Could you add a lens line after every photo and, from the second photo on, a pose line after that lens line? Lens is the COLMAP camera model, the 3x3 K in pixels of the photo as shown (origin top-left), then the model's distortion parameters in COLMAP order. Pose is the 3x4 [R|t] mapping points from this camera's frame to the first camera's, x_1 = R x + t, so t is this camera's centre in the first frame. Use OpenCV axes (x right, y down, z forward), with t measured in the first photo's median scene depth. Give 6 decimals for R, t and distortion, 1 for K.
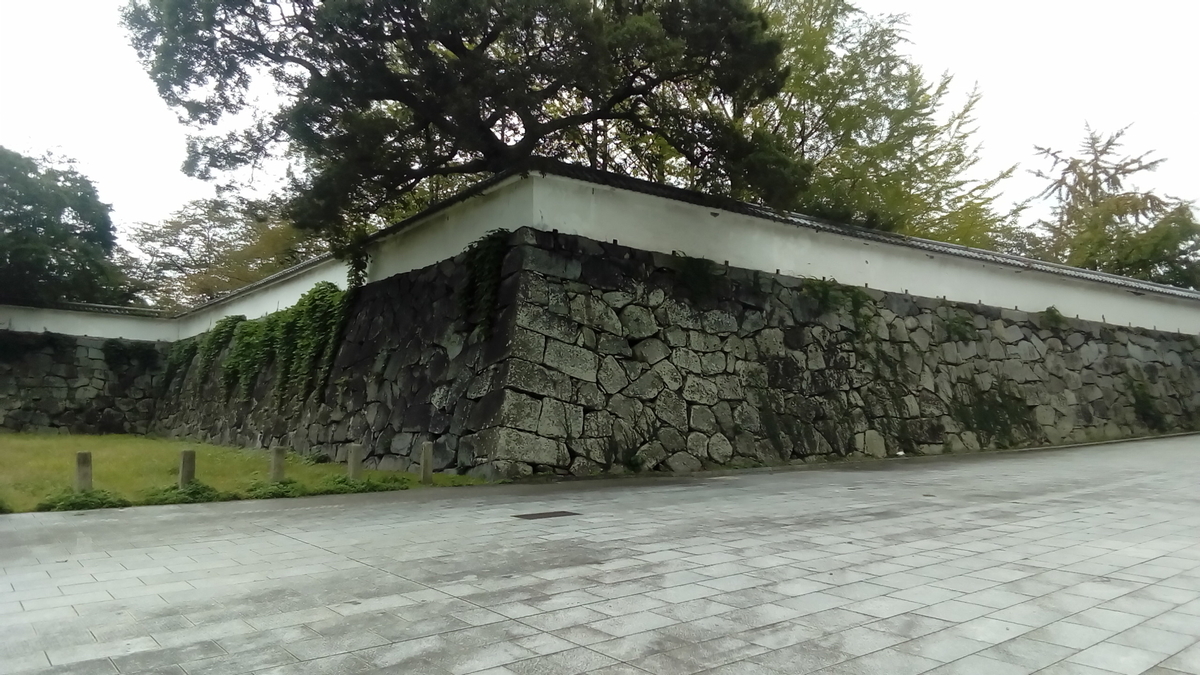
lens RADIAL K [[827.6, 0, 600.0], [0, 827.6, 337.5], [0, 0, 1]] dist [0.067637, -0.095833]
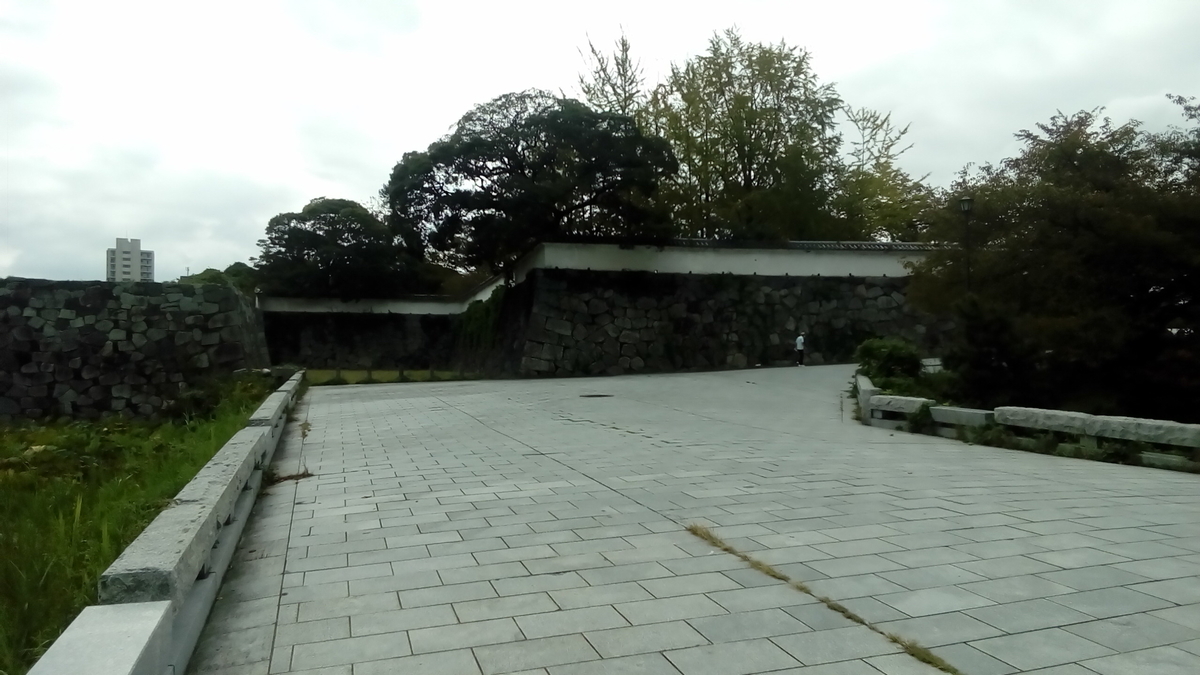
lens RADIAL K [[827.6, 0, 600.0], [0, 827.6, 337.5], [0, 0, 1]] dist [0.067637, -0.095833]
pose [[0.929384, -0.037230, -0.367231, 0.765564], [0.062667, 0.996372, 0.057584, -0.056205], [0.363755, -0.076531, 0.928345, -0.910038]]
